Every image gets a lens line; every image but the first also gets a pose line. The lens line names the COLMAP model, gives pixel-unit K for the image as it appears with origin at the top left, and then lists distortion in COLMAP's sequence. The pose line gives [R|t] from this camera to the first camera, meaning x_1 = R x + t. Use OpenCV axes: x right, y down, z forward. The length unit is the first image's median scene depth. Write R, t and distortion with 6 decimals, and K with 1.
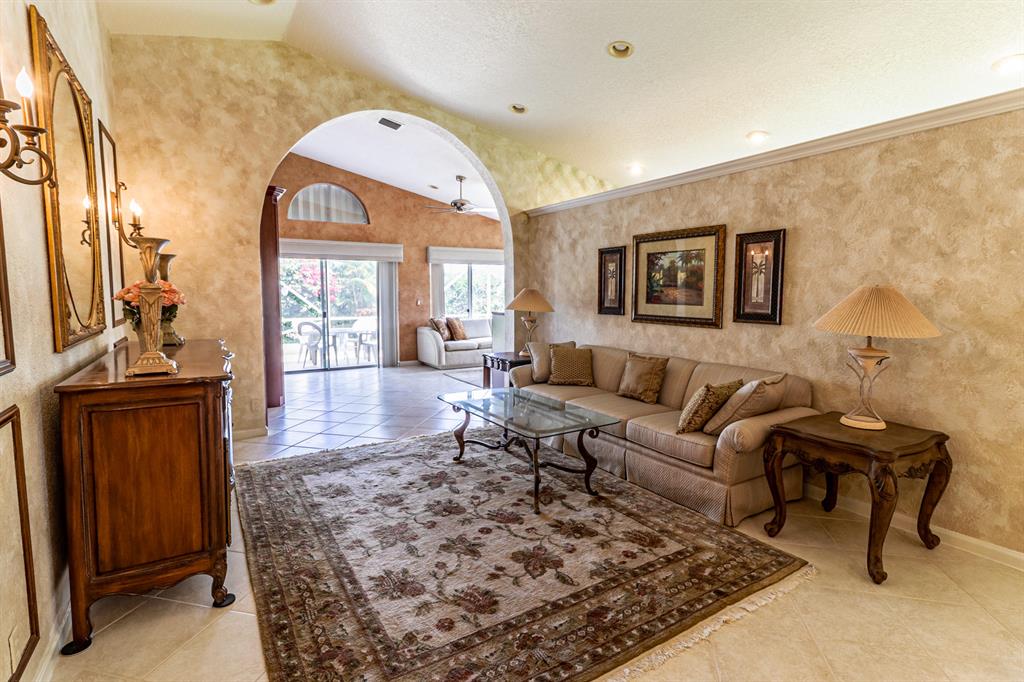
lens RADIAL K [[495.1, 0, 514.0], [0, 495.1, 334.0], [0, 0, 1]] dist [0.000800, 0.000139]
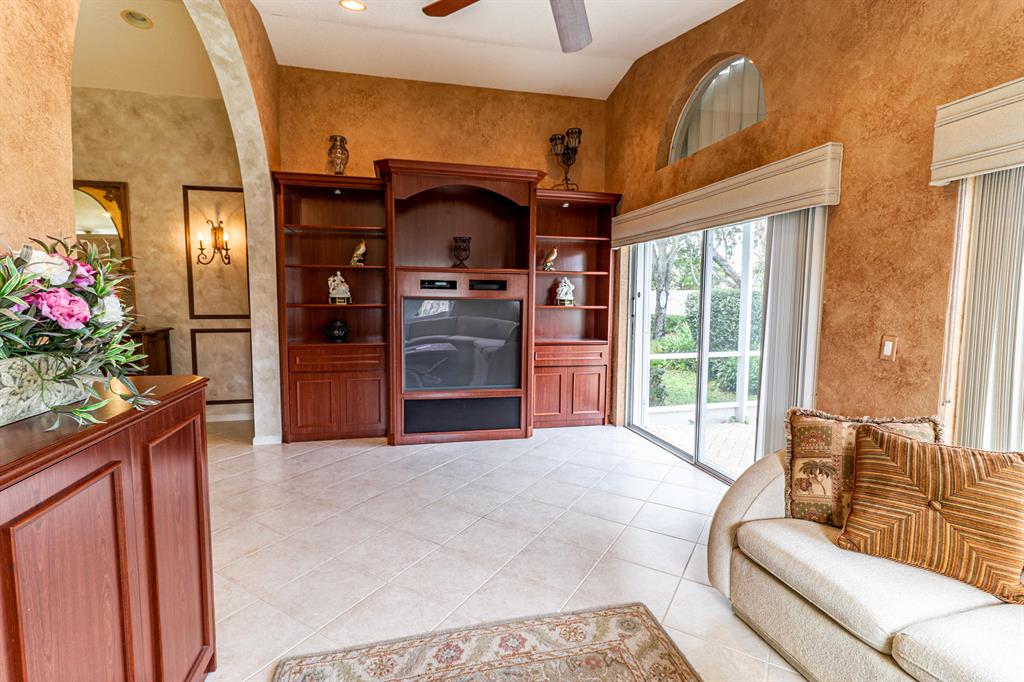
lens RADIAL K [[477.8, 0, 510.1], [0, 477.8, 334.5], [0, 0, 1]] dist [0.005483, 0.000846]
pose [[-0.299199, 0.079241, -0.950895, 0.098063], [-0.083361, 0.990565, 0.108777, -0.082608], [0.950542, 0.111813, -0.289771, 0.899623]]
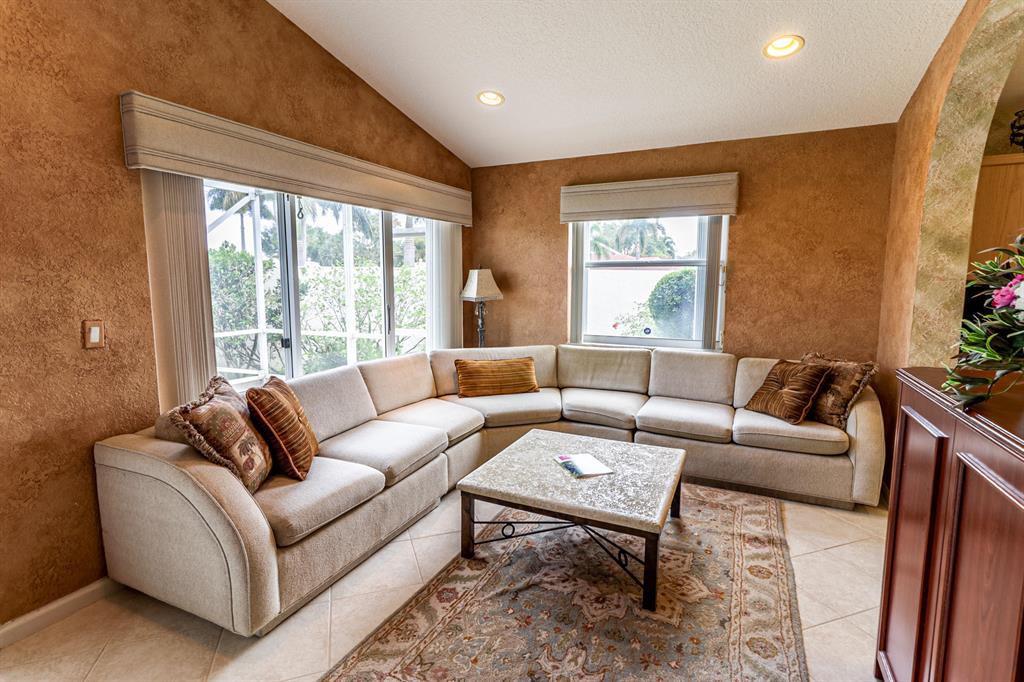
lens RADIAL K [[477.8, 0, 510.1], [0, 477.8, 334.5], [0, 0, 1]] dist [0.005483, 0.000846]
pose [[0.838509, -0.063324, 0.541196, -0.154511], [0.044024, 0.997850, 0.048547, -0.067261], [-0.543107, -0.016881, 0.839494, 0.726181]]
